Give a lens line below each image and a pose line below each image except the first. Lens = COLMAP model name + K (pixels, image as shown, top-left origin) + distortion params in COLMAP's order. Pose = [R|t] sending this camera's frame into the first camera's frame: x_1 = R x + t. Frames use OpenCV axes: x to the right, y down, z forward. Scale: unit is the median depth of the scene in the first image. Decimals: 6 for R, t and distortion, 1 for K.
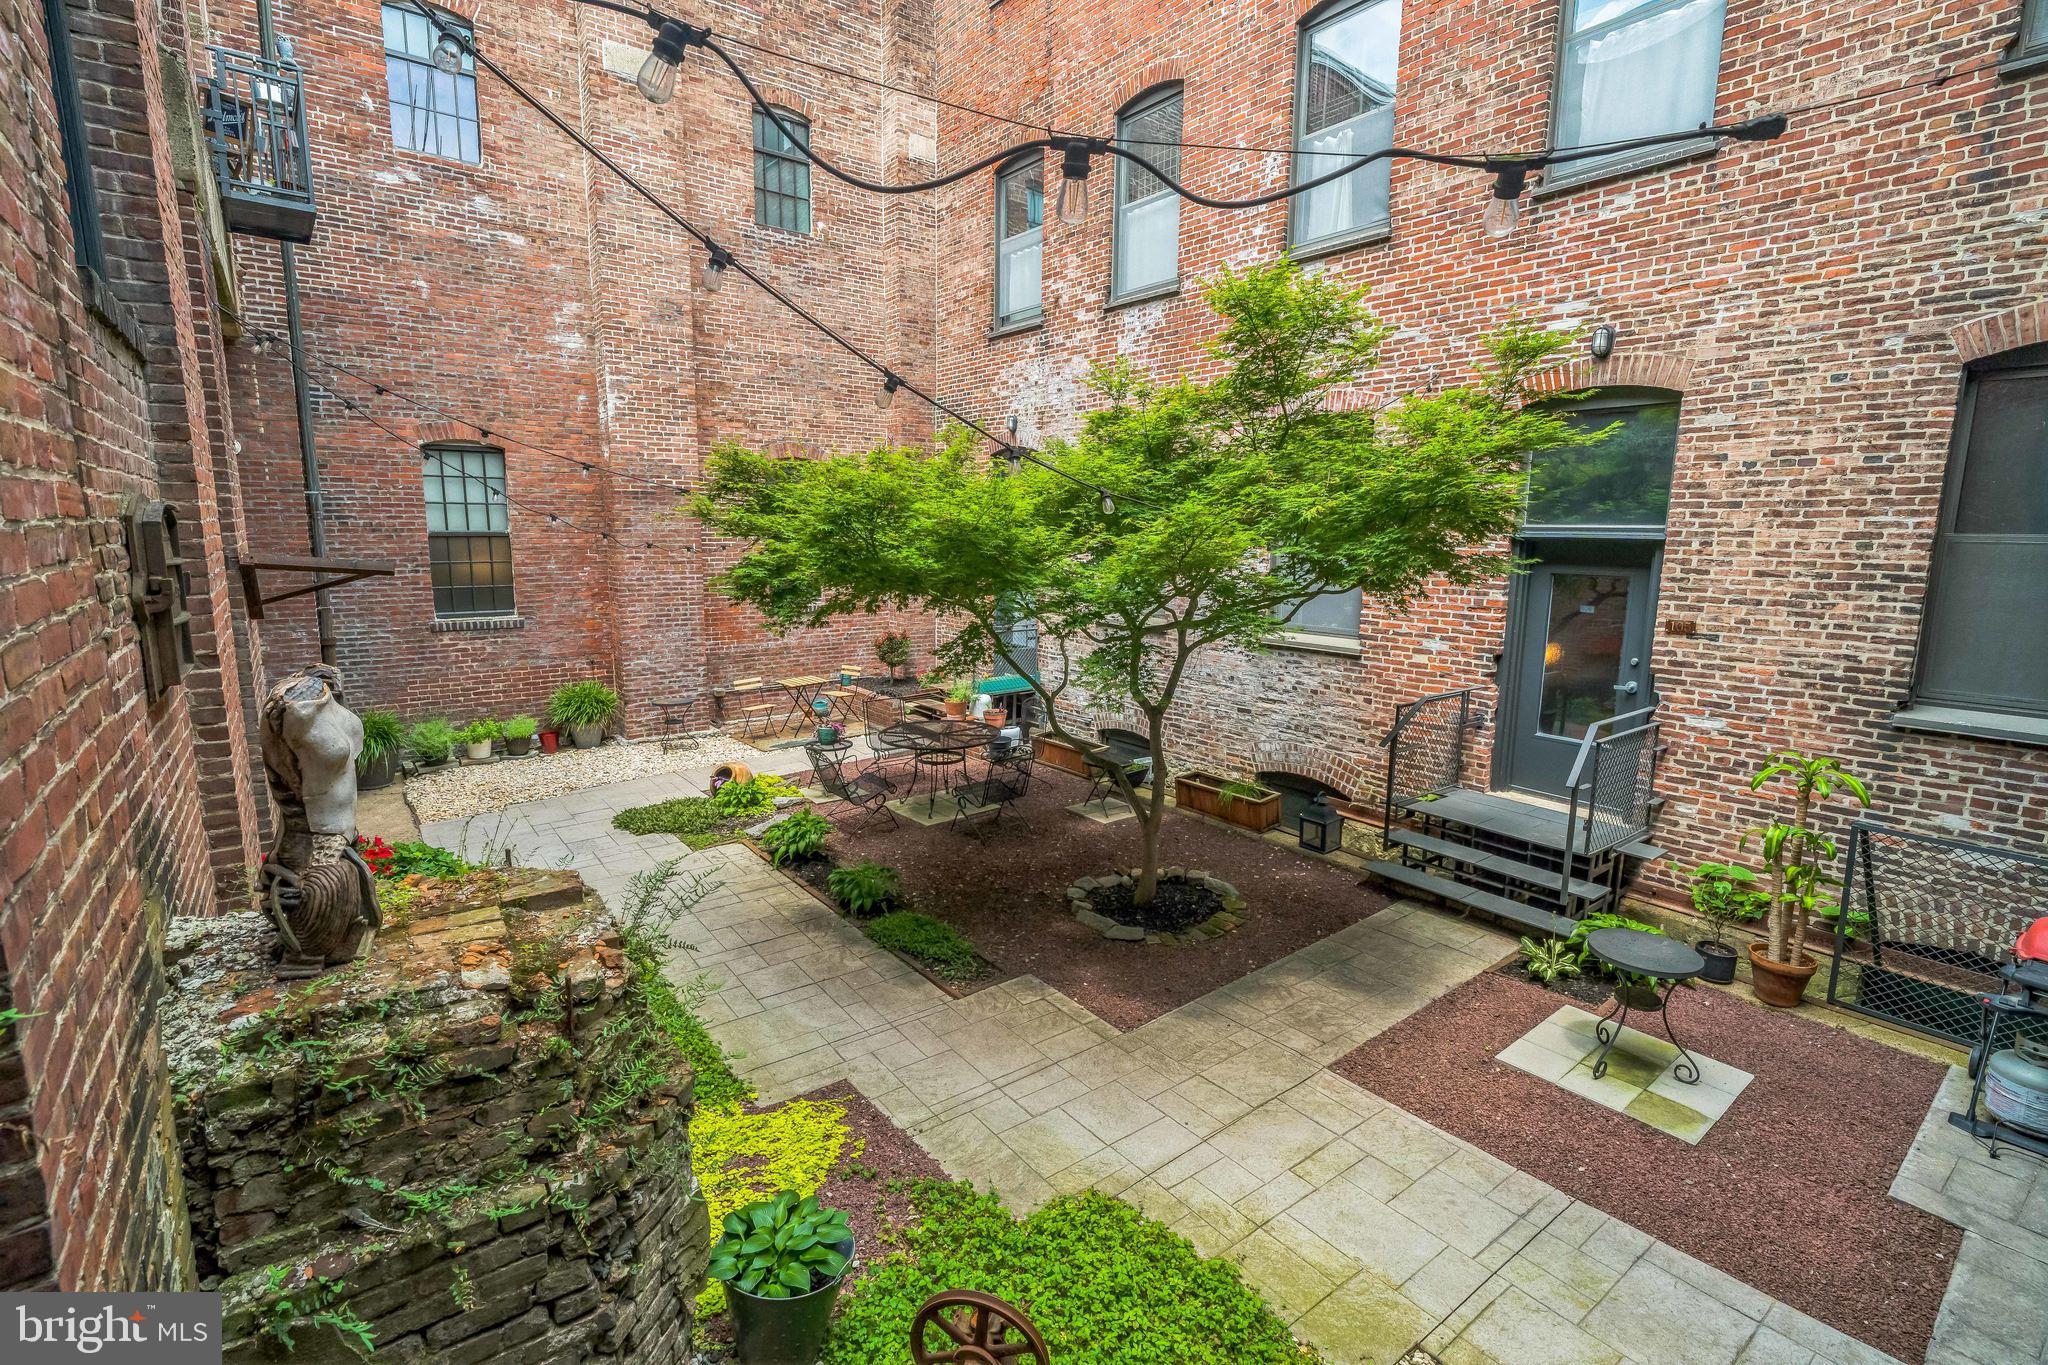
lens RADIAL K [[932.6, 0, 1023.4], [0, 932.6, 668.7], [0, 0, 1]] dist [-0.001591, 0.000557]
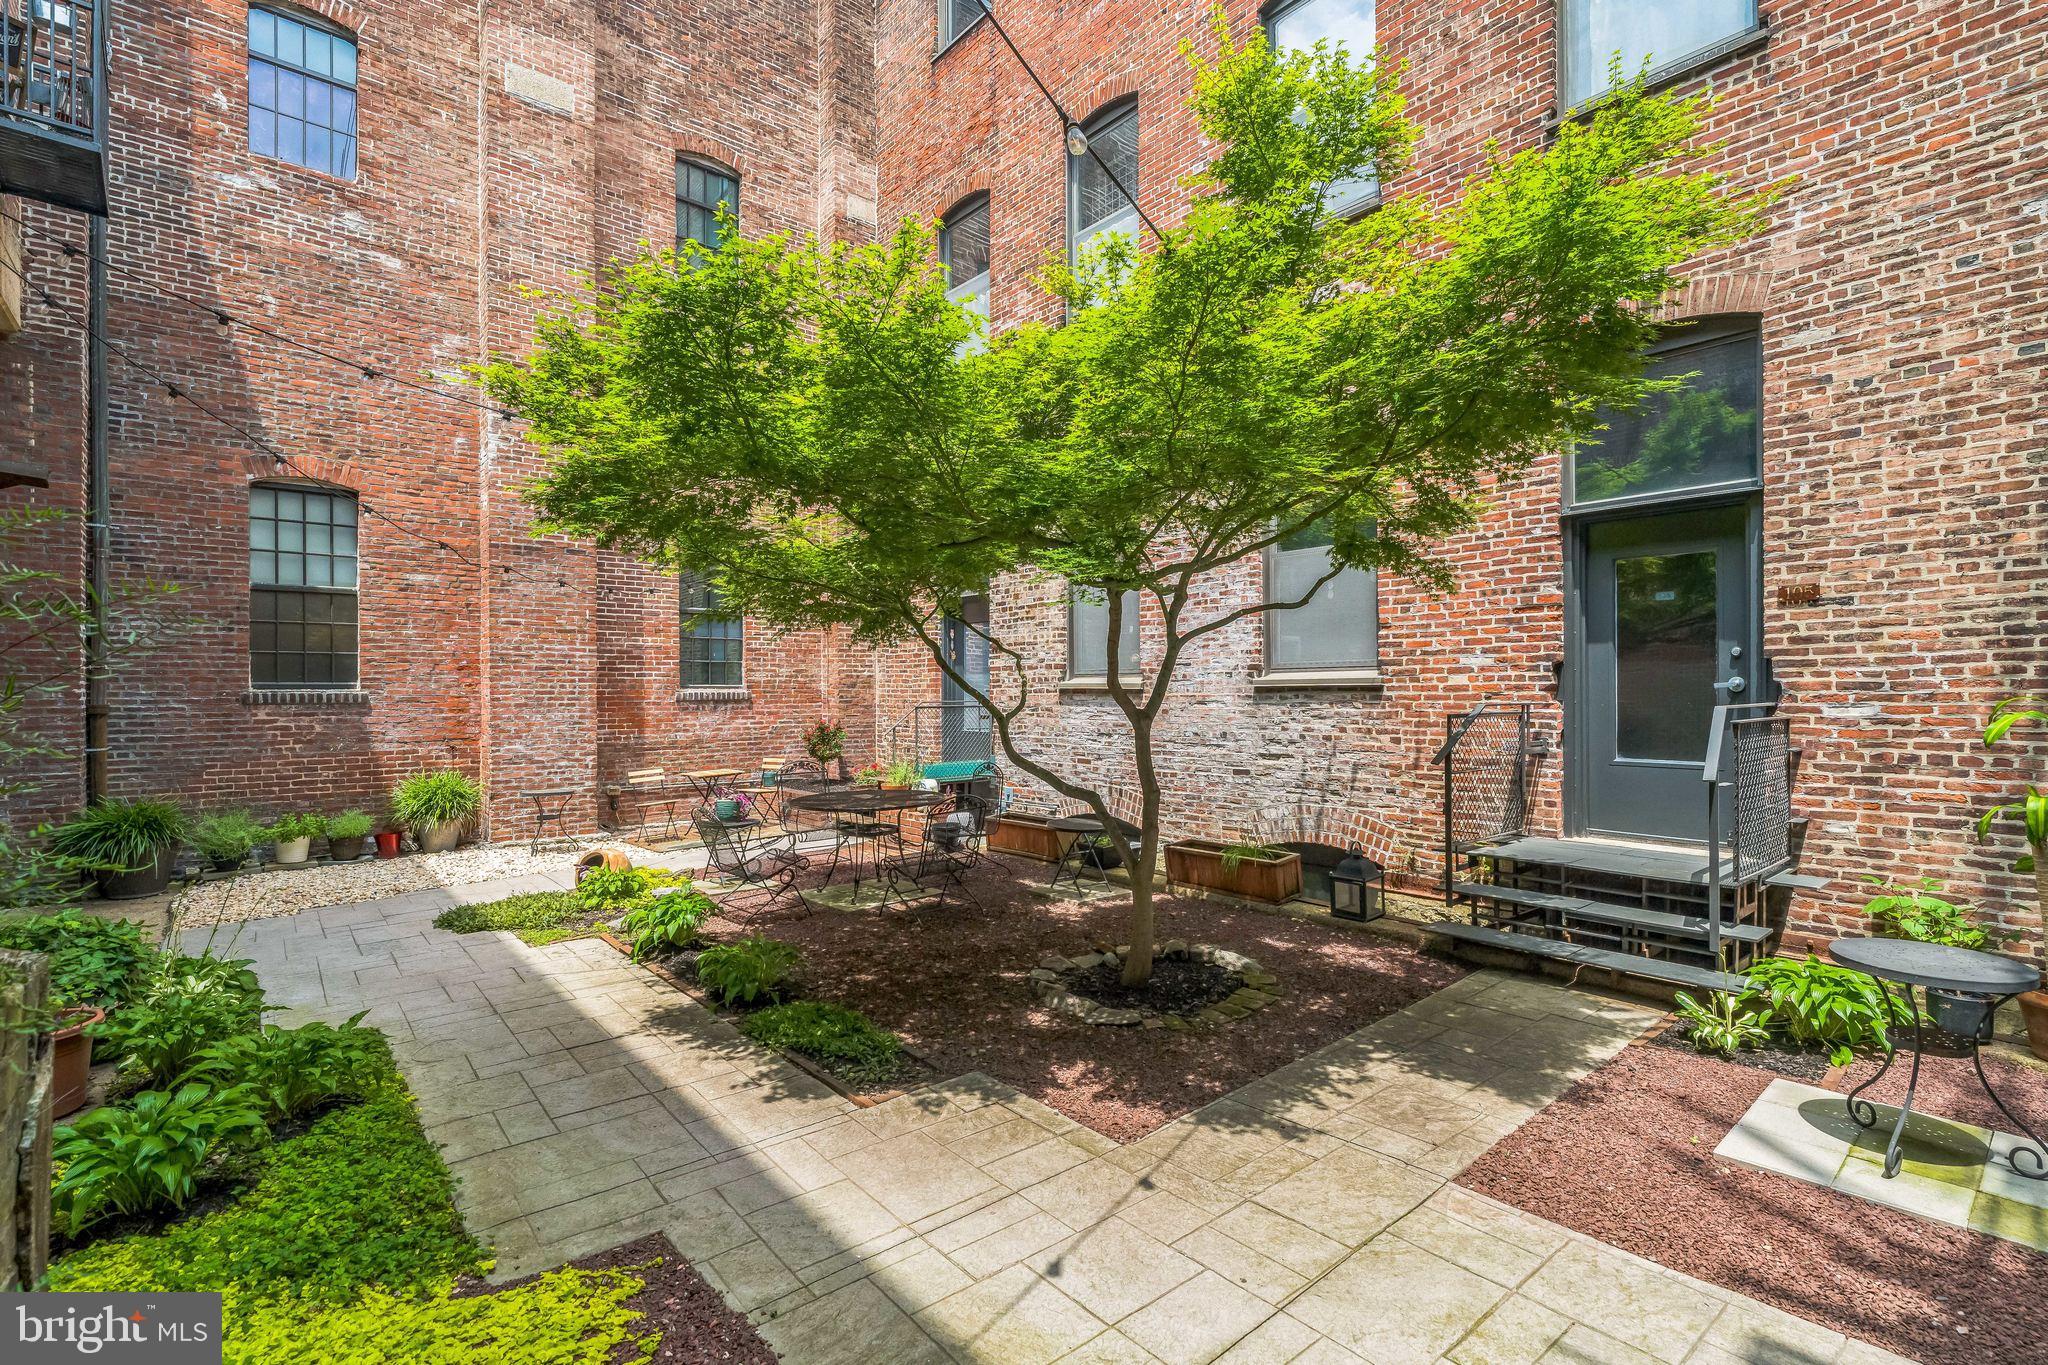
lens RADIAL K [[932.6, 0, 1027.2], [0, 932.6, 697.7], [0, 0, 1]] dist [-0.001591, 0.000557]
pose [[0.998816, -0.015184, 0.046218, 0.012964], [0.022318, 0.987190, -0.157979, 0.137168], [-0.043228, 0.158823, 0.986360, 0.237095]]
